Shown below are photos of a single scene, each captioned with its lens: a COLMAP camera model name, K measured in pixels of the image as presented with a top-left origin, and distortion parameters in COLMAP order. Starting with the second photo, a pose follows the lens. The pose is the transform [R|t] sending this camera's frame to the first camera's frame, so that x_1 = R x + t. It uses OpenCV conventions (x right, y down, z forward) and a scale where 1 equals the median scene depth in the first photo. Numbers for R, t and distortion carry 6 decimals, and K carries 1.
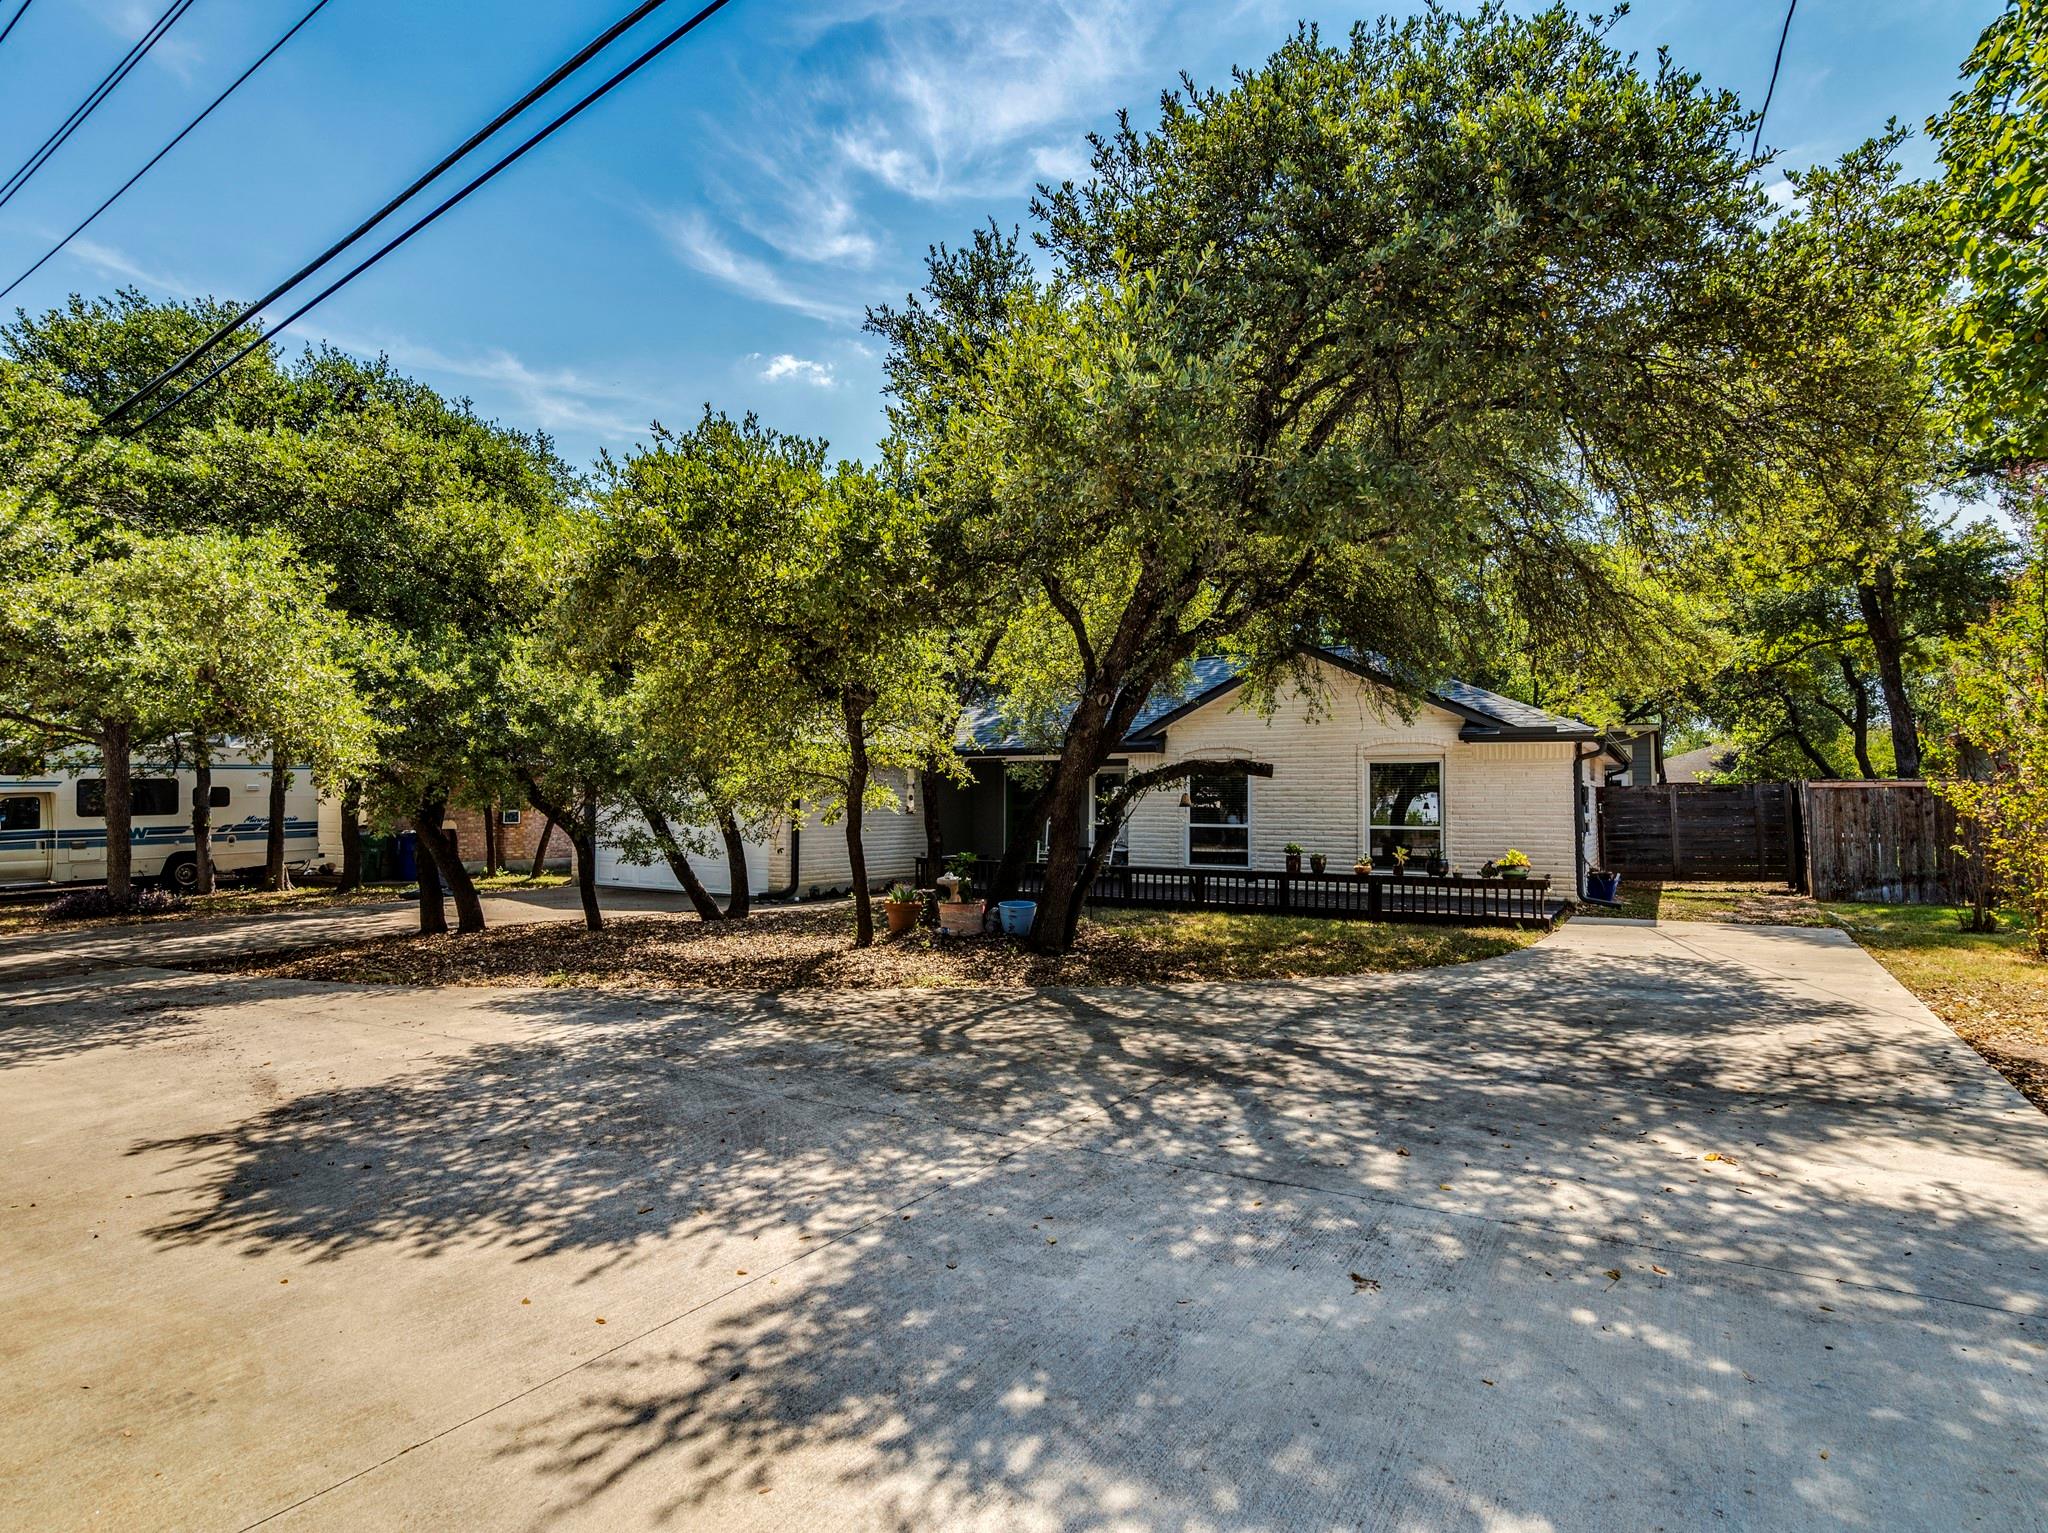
lens RADIAL K [[1535.9, 0, 1024.0], [0, 1535.9, 766.5], [0, 0, 1]] dist [-0.002430, -0.001984]
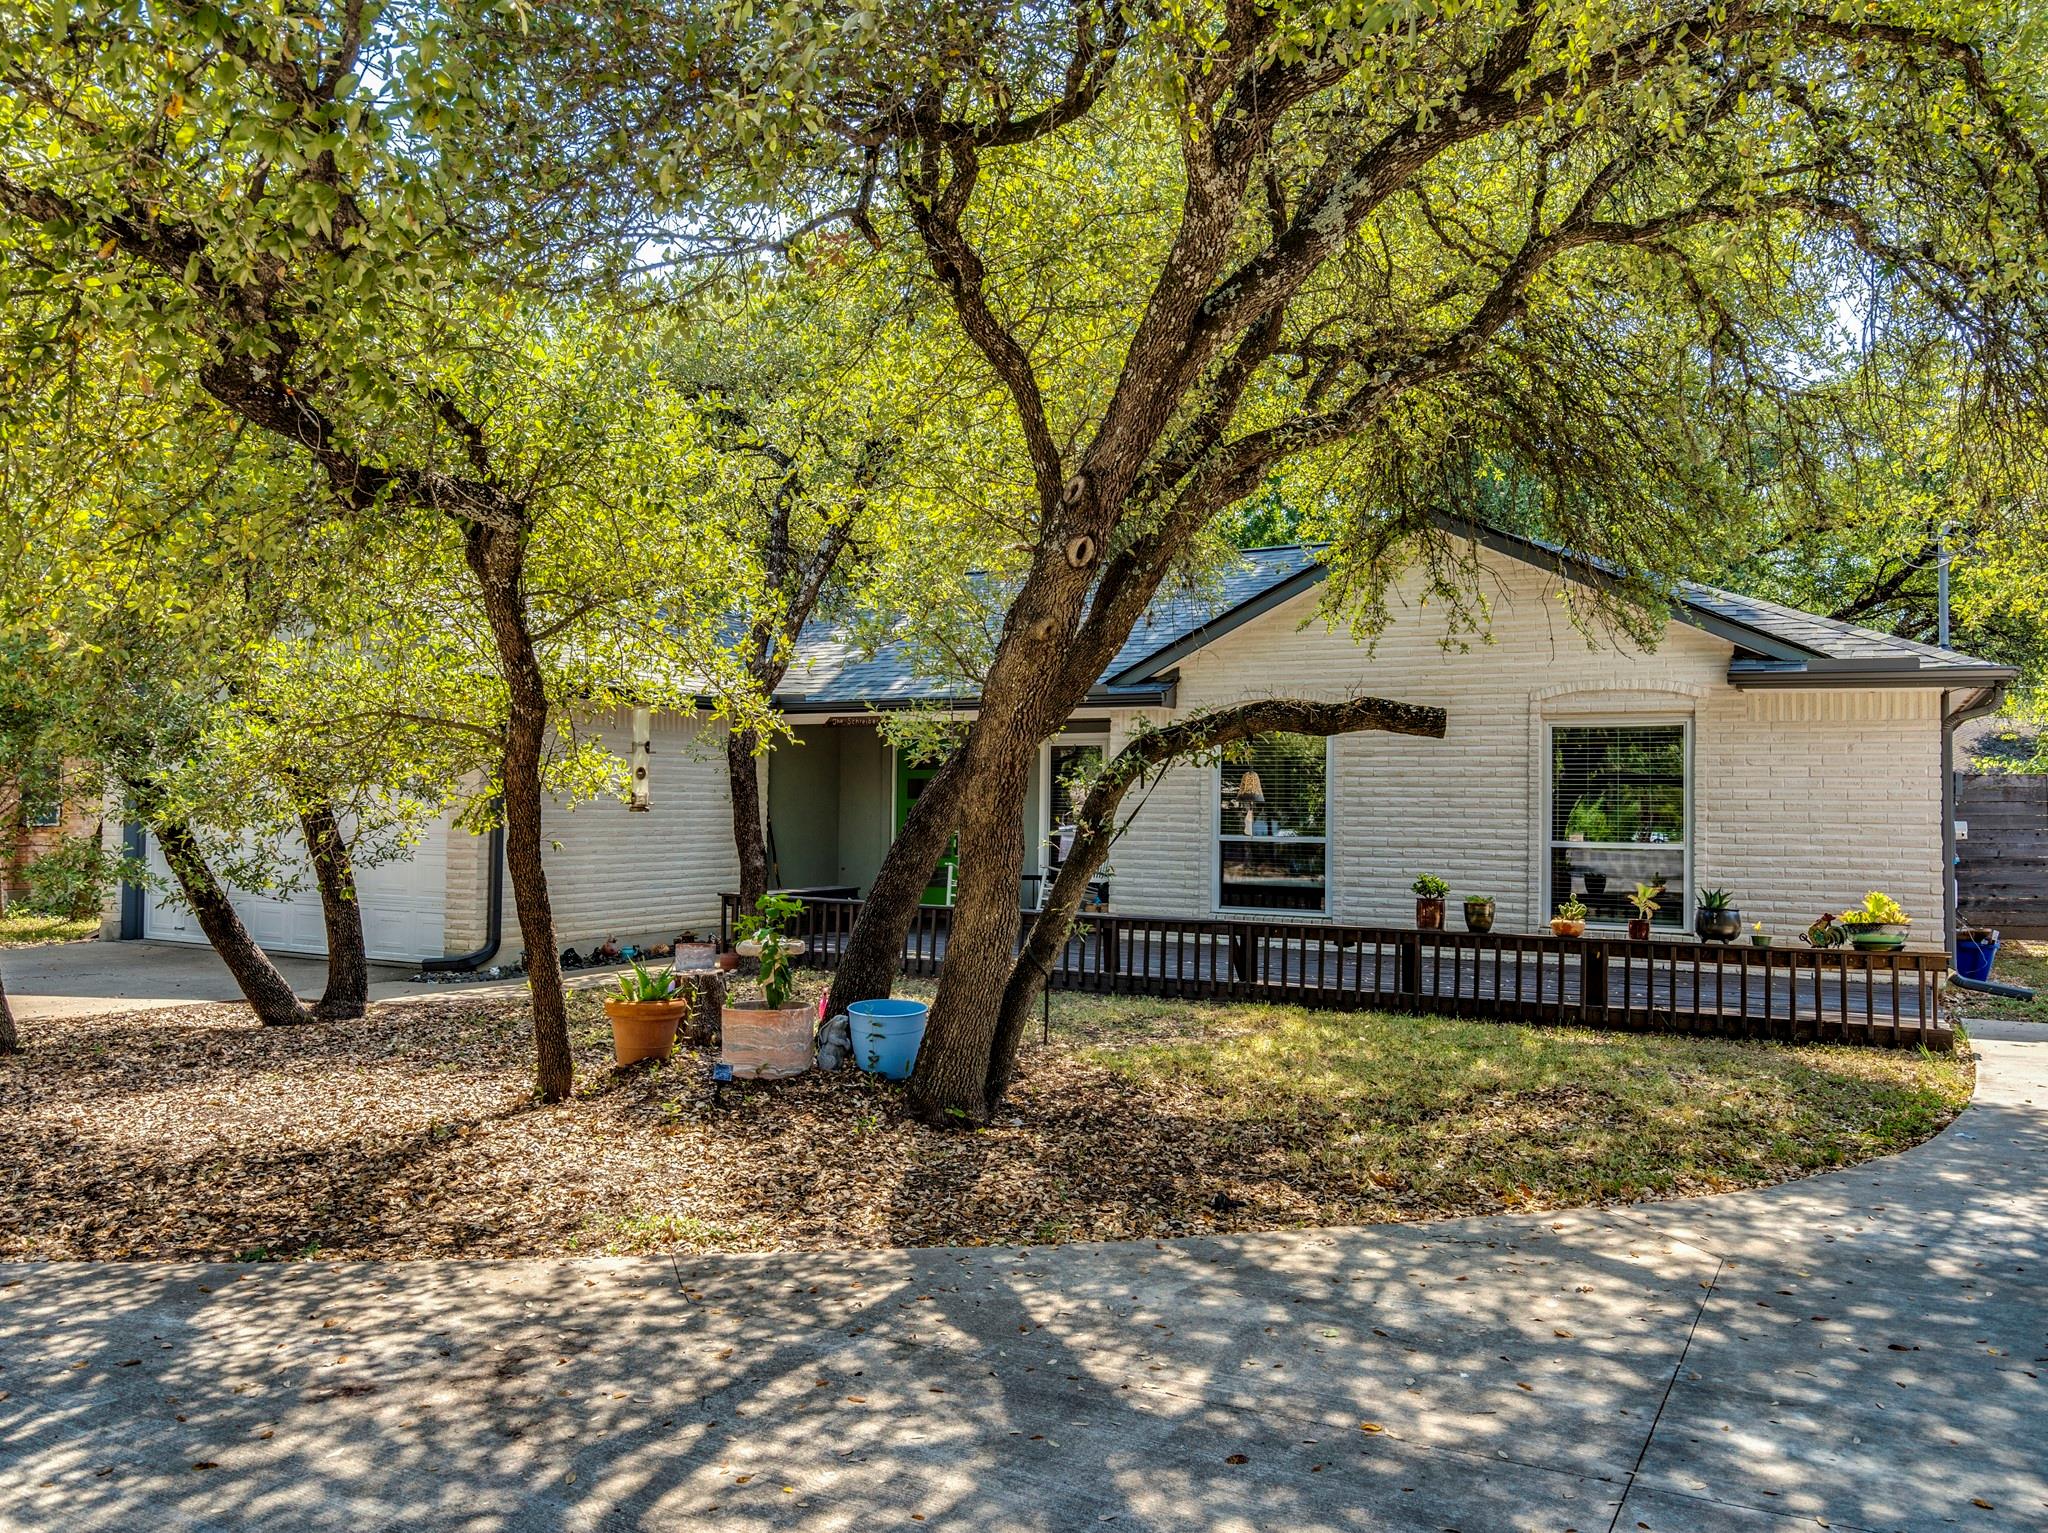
lens RADIAL K [[1535.9, 0, 1024.0], [0, 1535.9, 766.5], [0, 0, 1]] dist [-0.002430, -0.001984]
pose [[0.999194, 0.008792, 0.039157, 0.016821], [-0.008710, 0.999959, -0.002279, 0.016152], [-0.039175, 0.001936, 0.999230, 0.500530]]
